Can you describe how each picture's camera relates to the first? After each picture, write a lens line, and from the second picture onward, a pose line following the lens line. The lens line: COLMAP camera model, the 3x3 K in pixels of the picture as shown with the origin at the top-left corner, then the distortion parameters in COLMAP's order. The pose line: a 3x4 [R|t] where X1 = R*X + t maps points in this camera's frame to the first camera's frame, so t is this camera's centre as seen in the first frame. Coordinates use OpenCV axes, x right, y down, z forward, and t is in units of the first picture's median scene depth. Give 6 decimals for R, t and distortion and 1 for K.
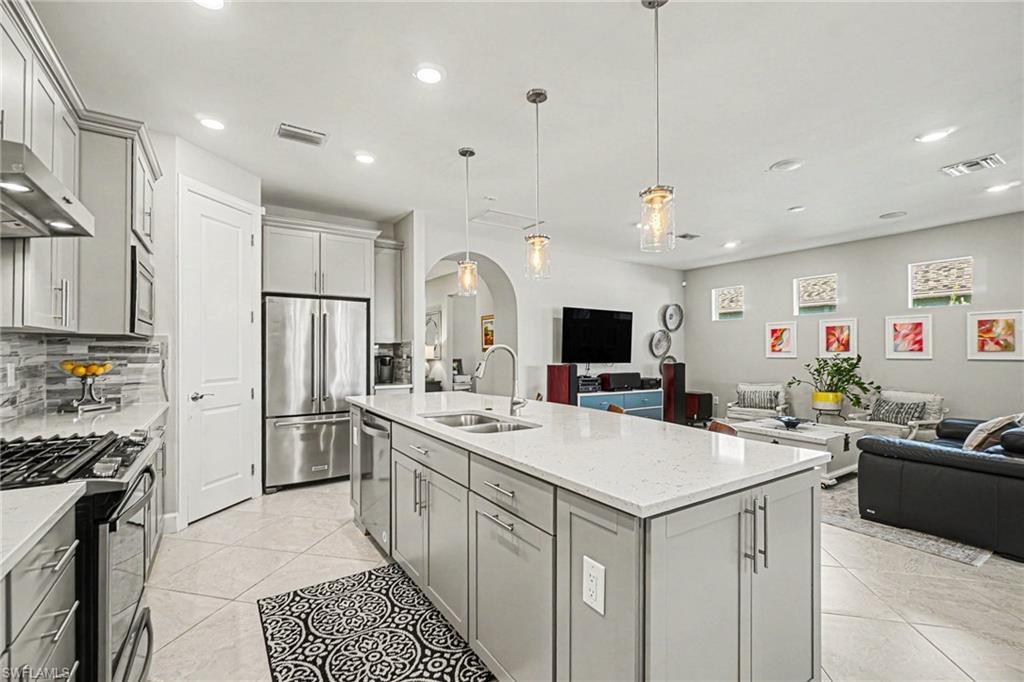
lens RADIAL K [[439.5, 0, 506.5], [0, 439.5, 345.5], [0, 0, 1]] dist [-0.015533, 0.008161]
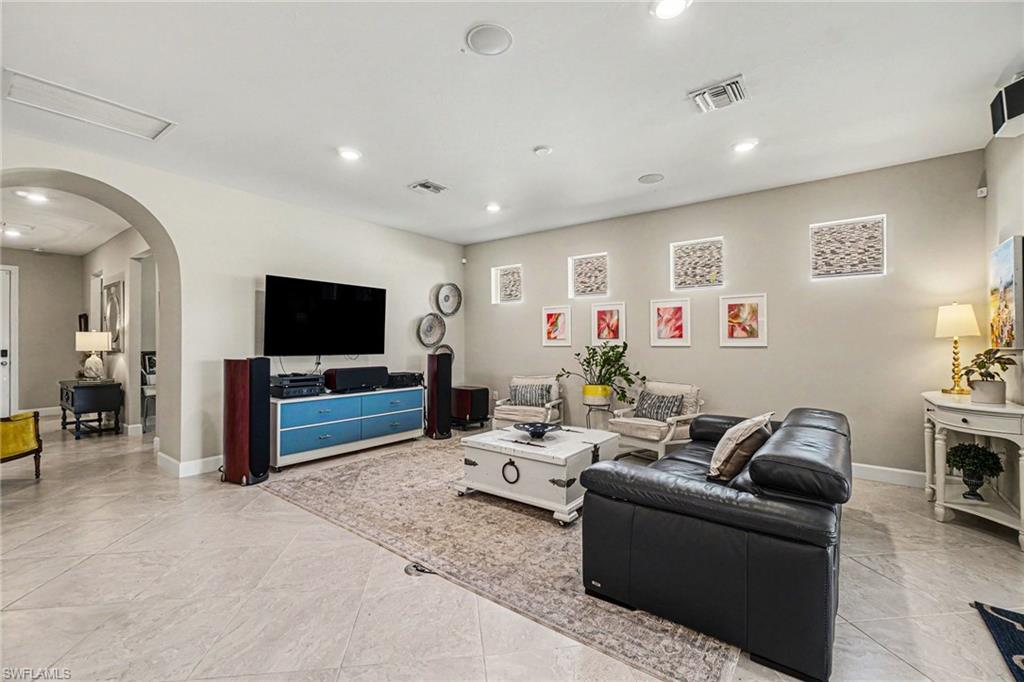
lens RADIAL K [[439.6, 0, 496.4], [0, 439.6, 334.4], [0, 0, 1]] dist [-0.000926, 0.000060]
pose [[0.944861, 0.002023, 0.327466, 0.248867], [-0.001368, 0.999997, -0.002231, 0.007206], [-0.327470, 0.001660, 0.944860, 0.224543]]
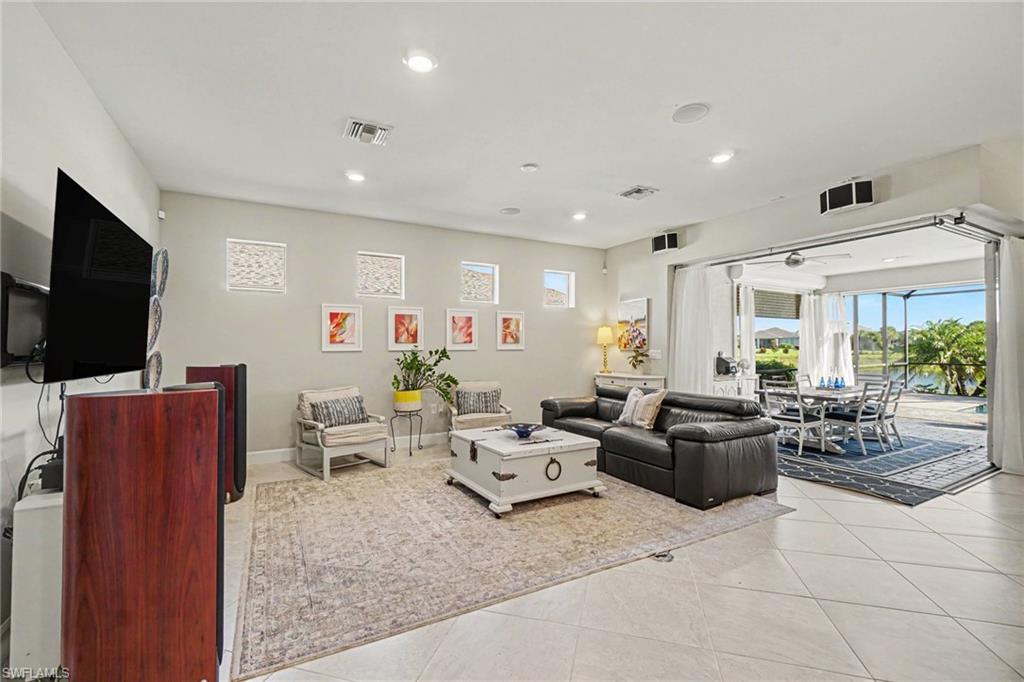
lens RADIAL K [[439.5, 0, 506.5], [0, 439.5, 345.5], [0, 0, 1]] dist [-0.015533, 0.008161]
pose [[0.065442, -0.001154, 0.997856, -0.121275], [-0.013190, 0.999911, 0.002022, 0.014006], [-0.997769, -0.013294, 0.065420, 0.746542]]
